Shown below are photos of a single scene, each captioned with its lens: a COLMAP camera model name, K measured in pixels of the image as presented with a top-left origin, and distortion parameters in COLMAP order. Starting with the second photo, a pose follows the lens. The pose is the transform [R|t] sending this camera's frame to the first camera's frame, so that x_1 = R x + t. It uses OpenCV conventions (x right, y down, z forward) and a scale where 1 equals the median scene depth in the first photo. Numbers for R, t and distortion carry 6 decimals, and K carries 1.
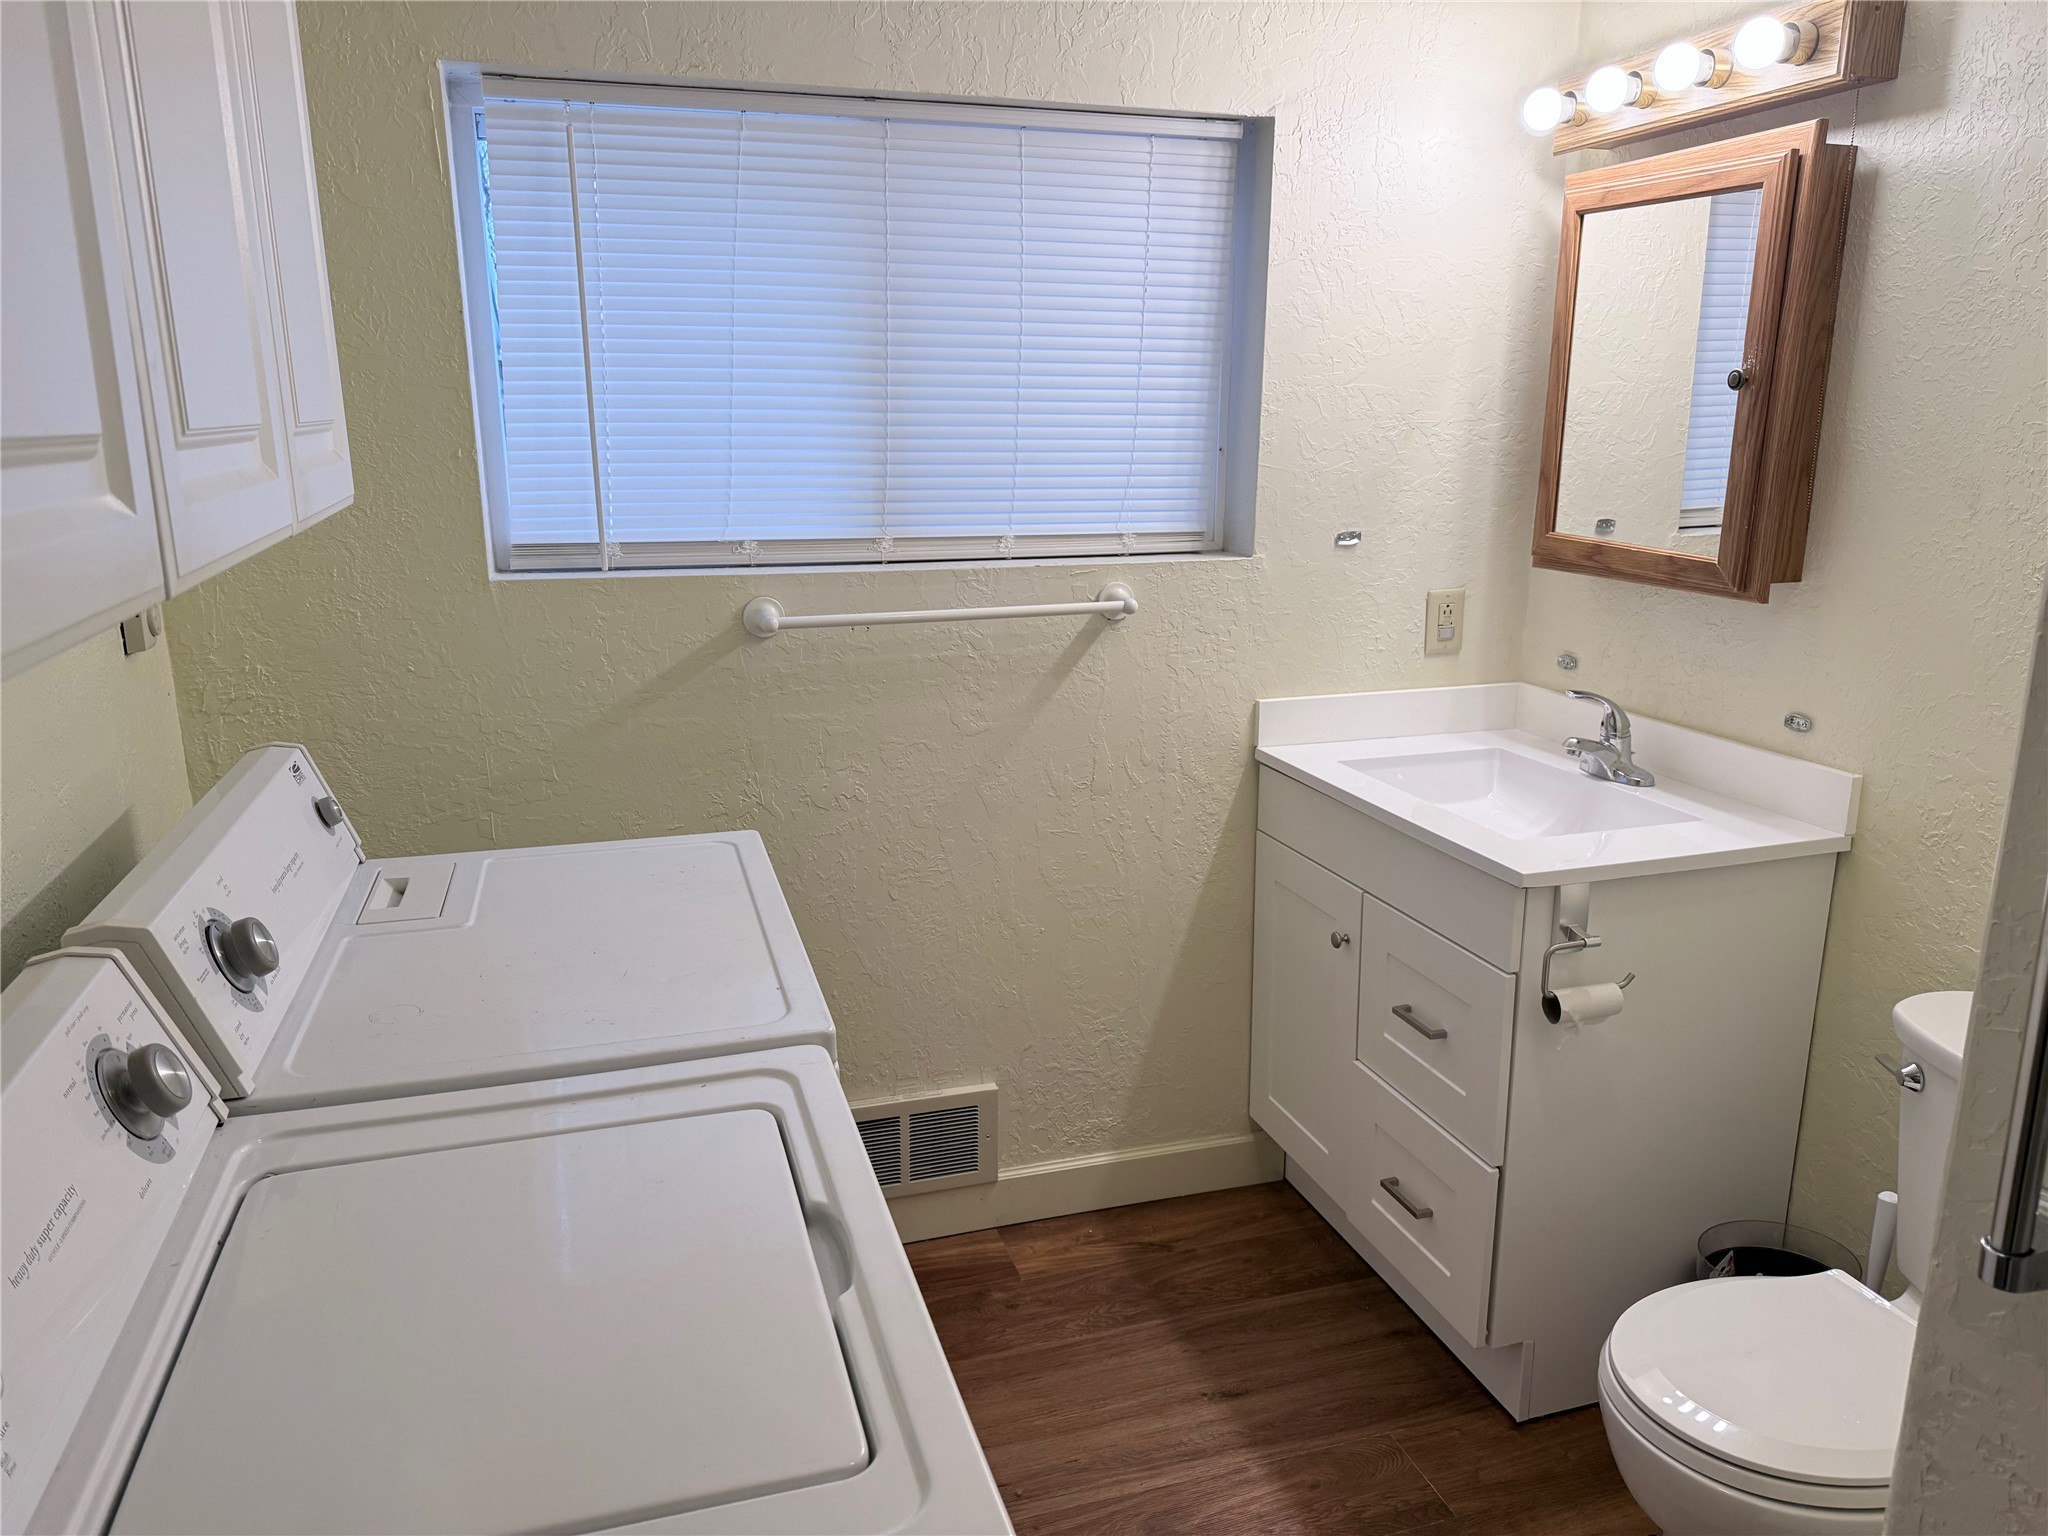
lens RADIAL K [[1425.6, 0, 1024.0], [0, 1425.6, 768.0], [0, 0, 1]] dist [0.101830, -0.137306]
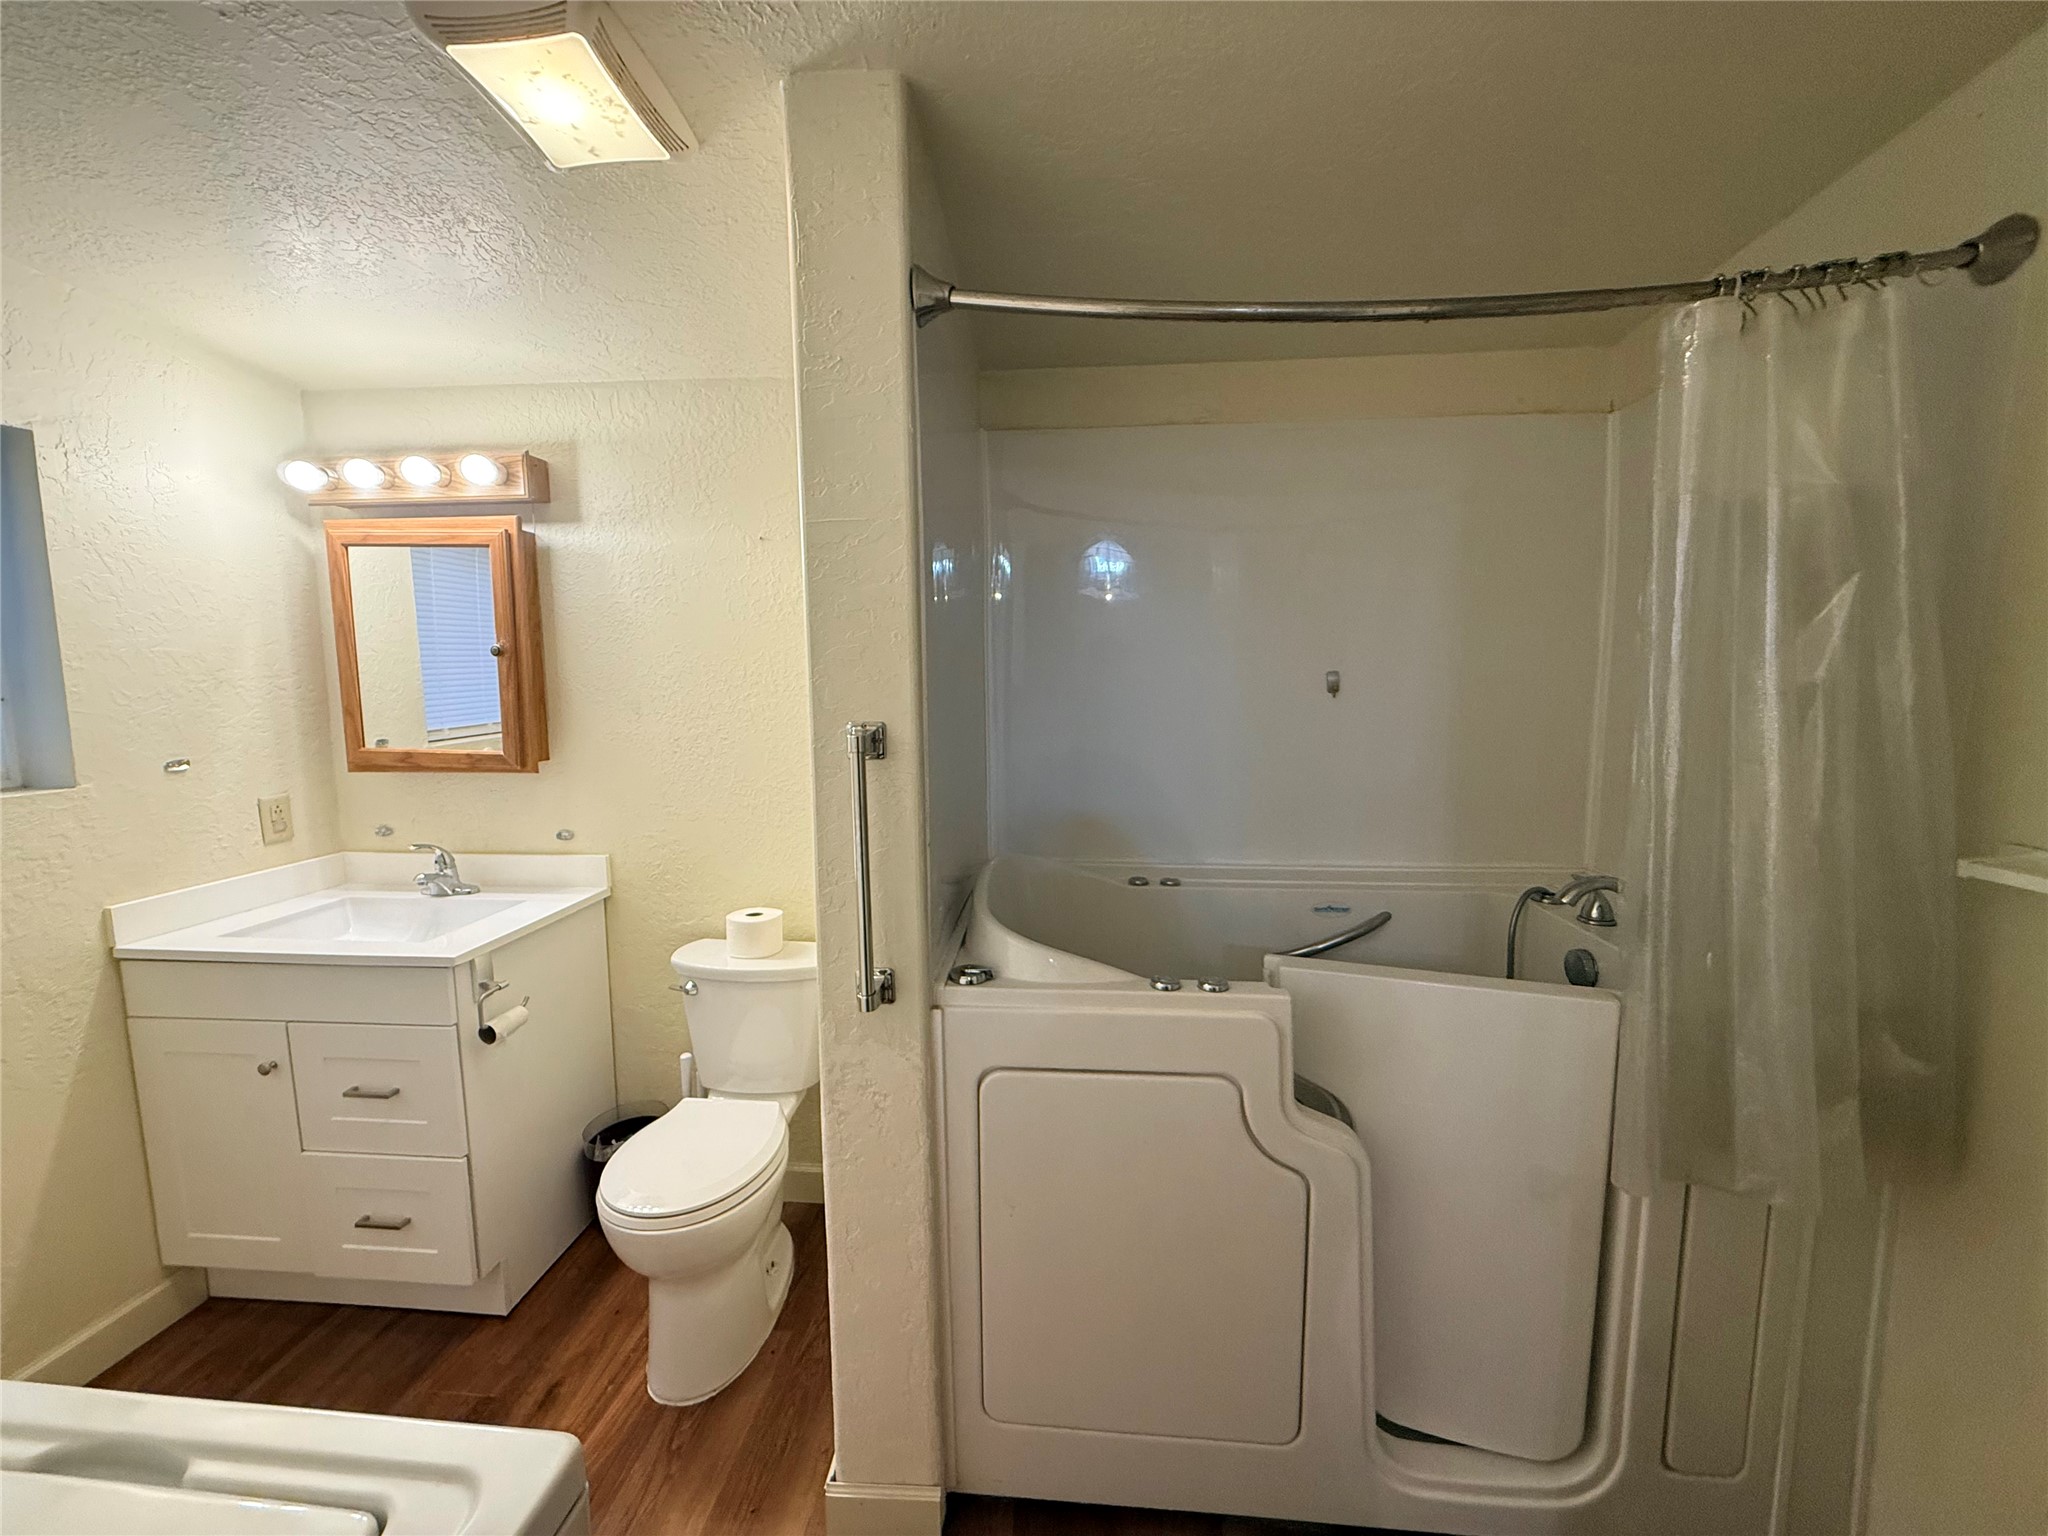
lens RADIAL K [[820.0, 0, 1027.0], [0, 820.0, 764.6], [0, 0, 1]] dist [-0.000368, 0.000018]
pose [[0.384873, -0.101458, 0.917376, -0.168230], [0.226322, 0.973969, 0.012766, -0.000088], [-0.894791, 0.202709, 0.397816, 0.045723]]
